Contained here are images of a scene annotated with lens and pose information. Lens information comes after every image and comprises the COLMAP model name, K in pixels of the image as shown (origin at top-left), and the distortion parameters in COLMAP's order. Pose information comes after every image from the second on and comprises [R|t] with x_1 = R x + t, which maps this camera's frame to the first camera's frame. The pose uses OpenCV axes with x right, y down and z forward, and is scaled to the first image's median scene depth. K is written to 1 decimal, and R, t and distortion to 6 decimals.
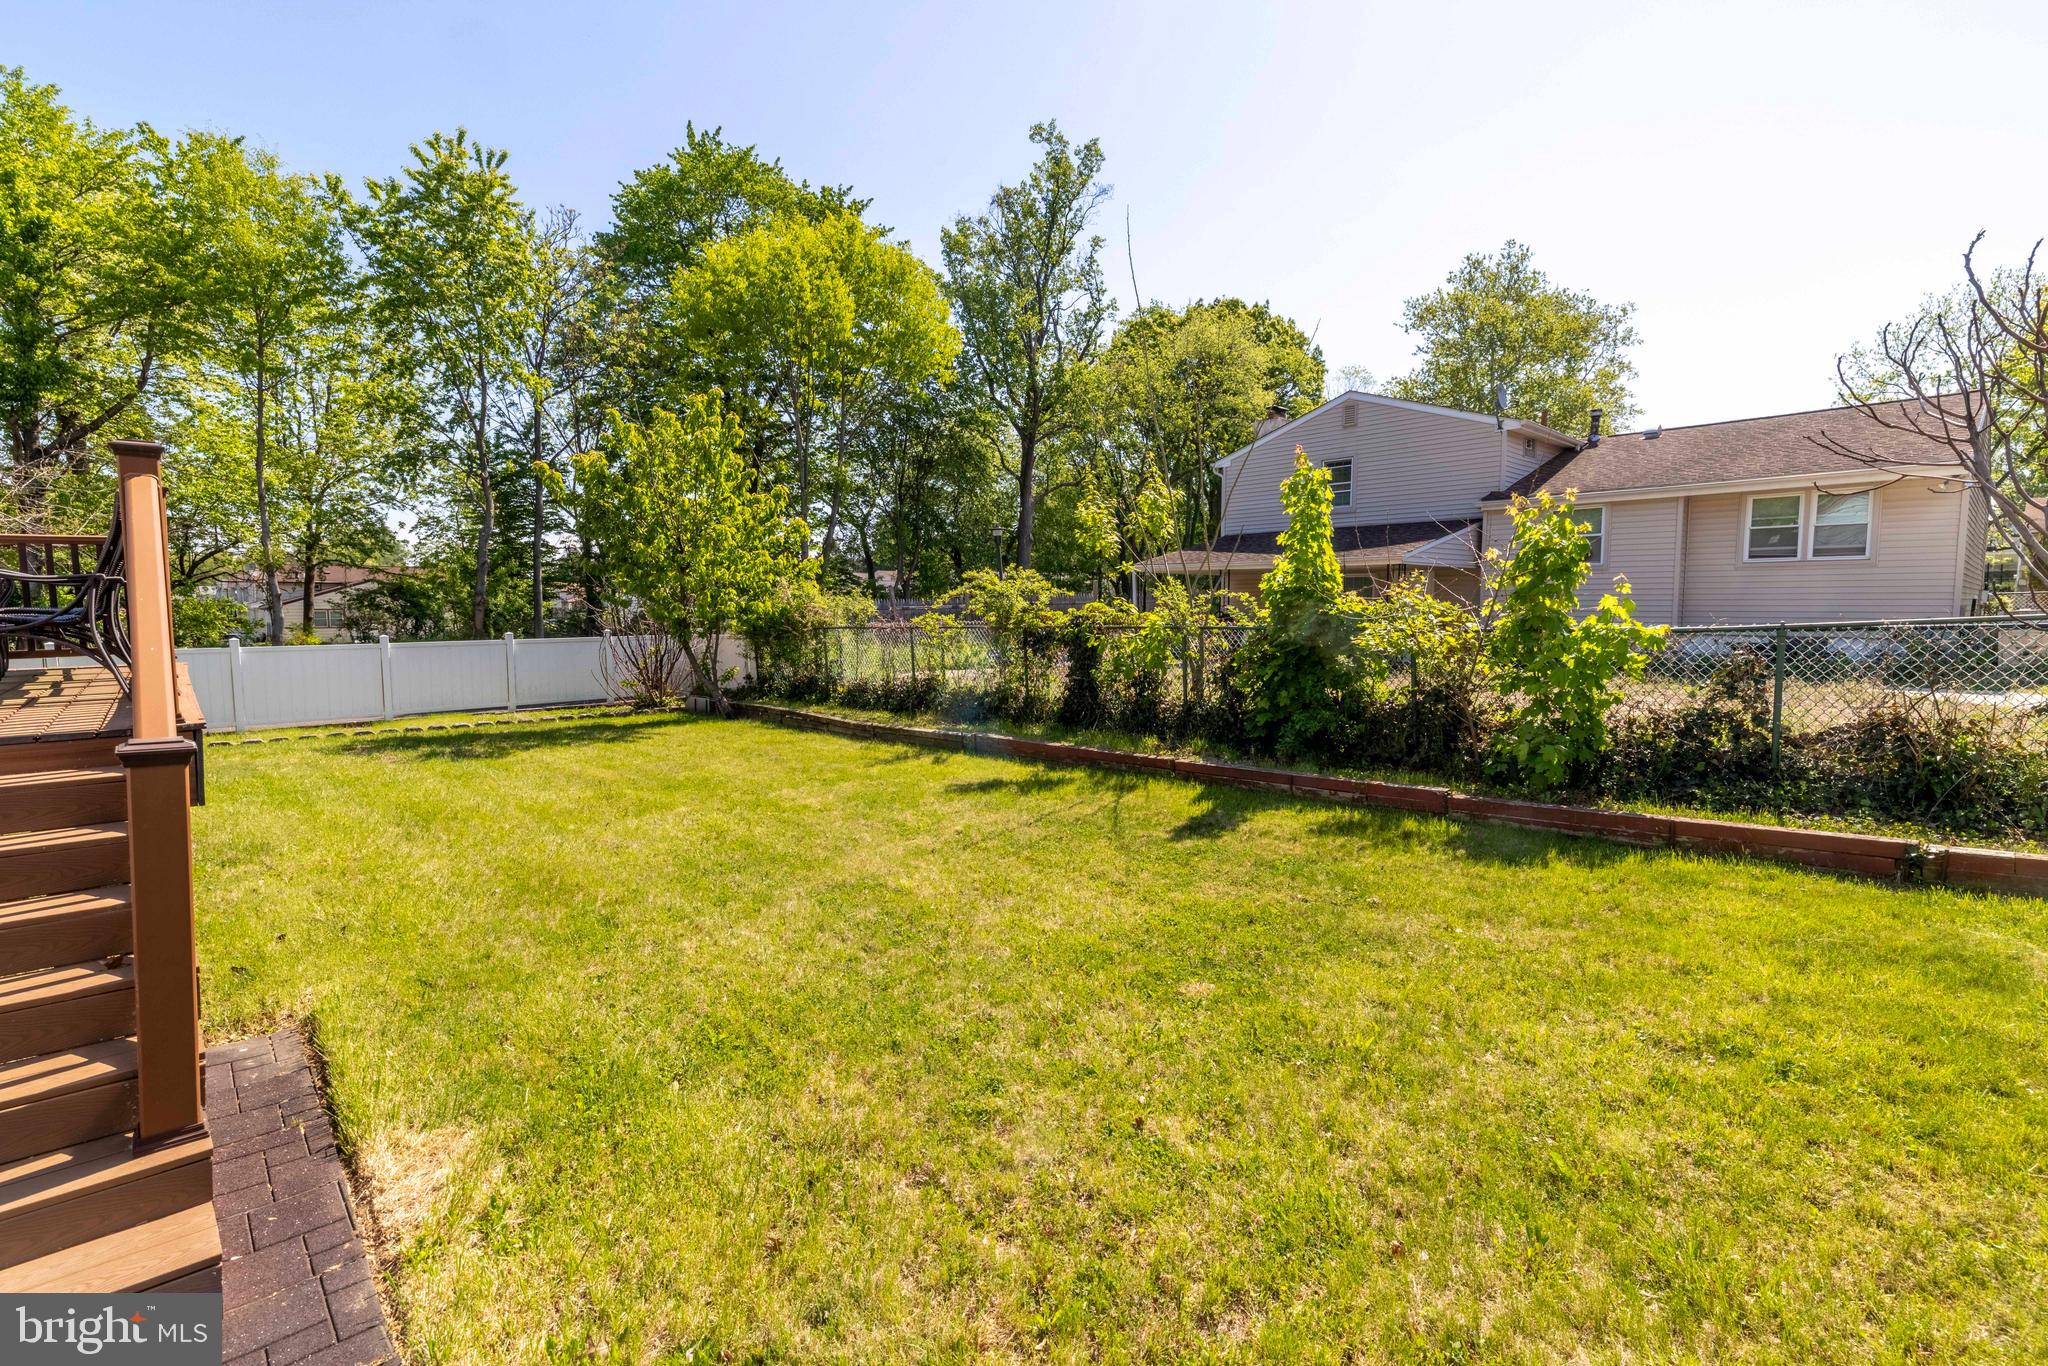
lens RADIAL K [[920.7, 0, 1074.5], [0, 920.7, 712.5], [0, 0, 1]] dist [0.009116, -0.002707]
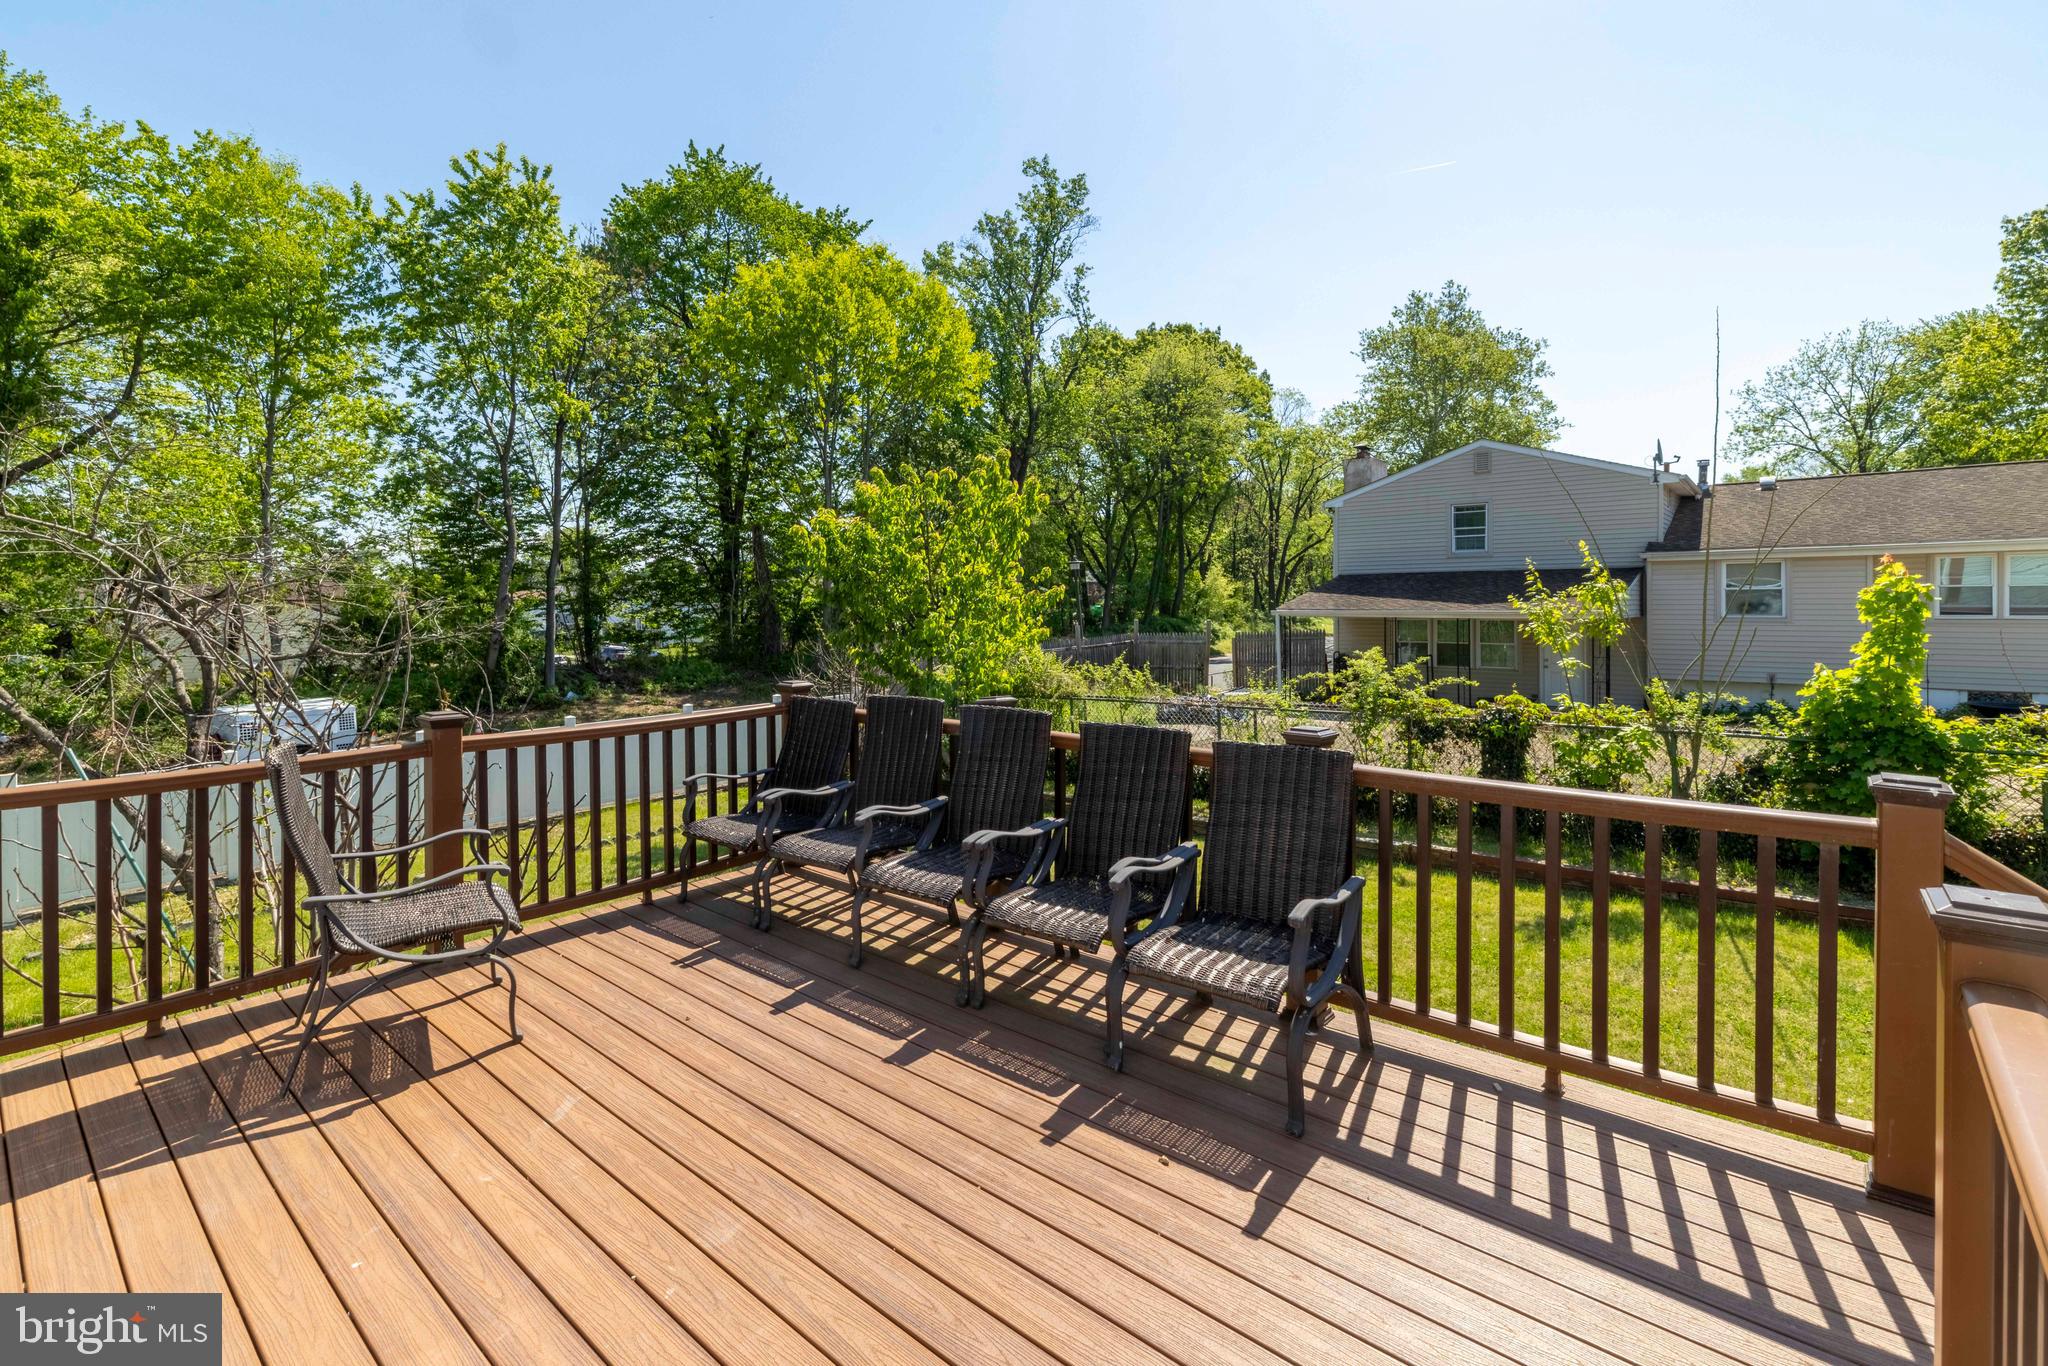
lens RADIAL K [[920.7, 0, 1040.9], [0, 920.7, 635.4], [0, 0, 1]] dist [0.009116, -0.002707]
pose [[0.993589, -0.008927, 0.112698, -0.200379], [0.017935, 0.996699, -0.079175, -0.041188], [-0.111619, 0.080689, 0.990470, 0.043434]]
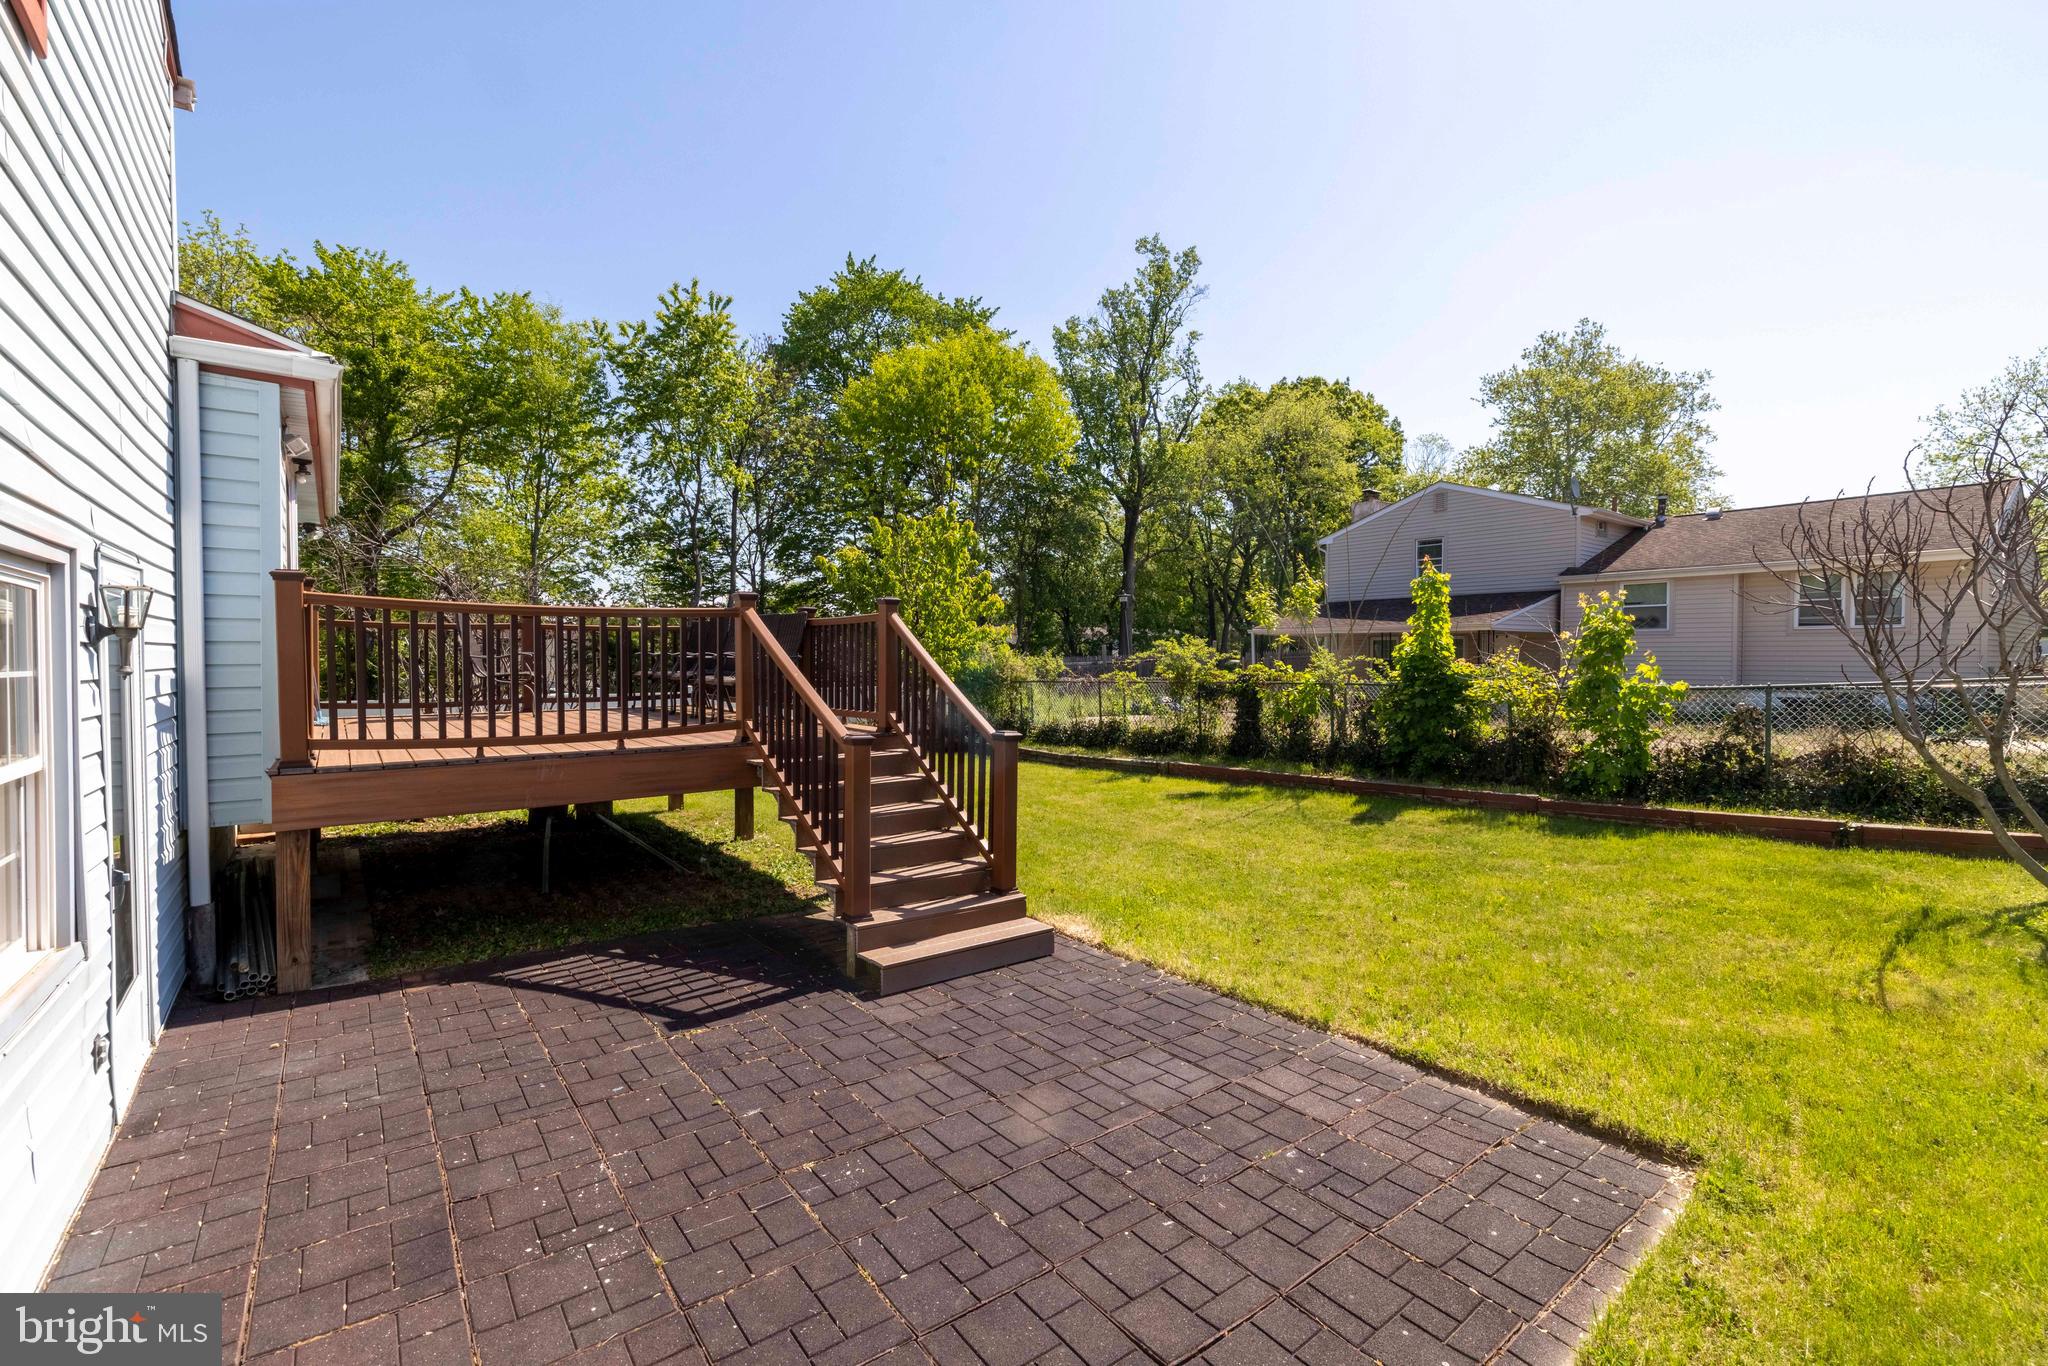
lens RADIAL K [[920.7, 0, 1057.6], [0, 920.7, 702.1], [0, 0, 1]] dist [0.009116, -0.002707]
pose [[0.996083, 0.006266, -0.088206, -0.055328], [-0.012148, 0.997725, -0.066311, 0.010147], [0.087590, 0.067123, 0.993893, -0.130260]]
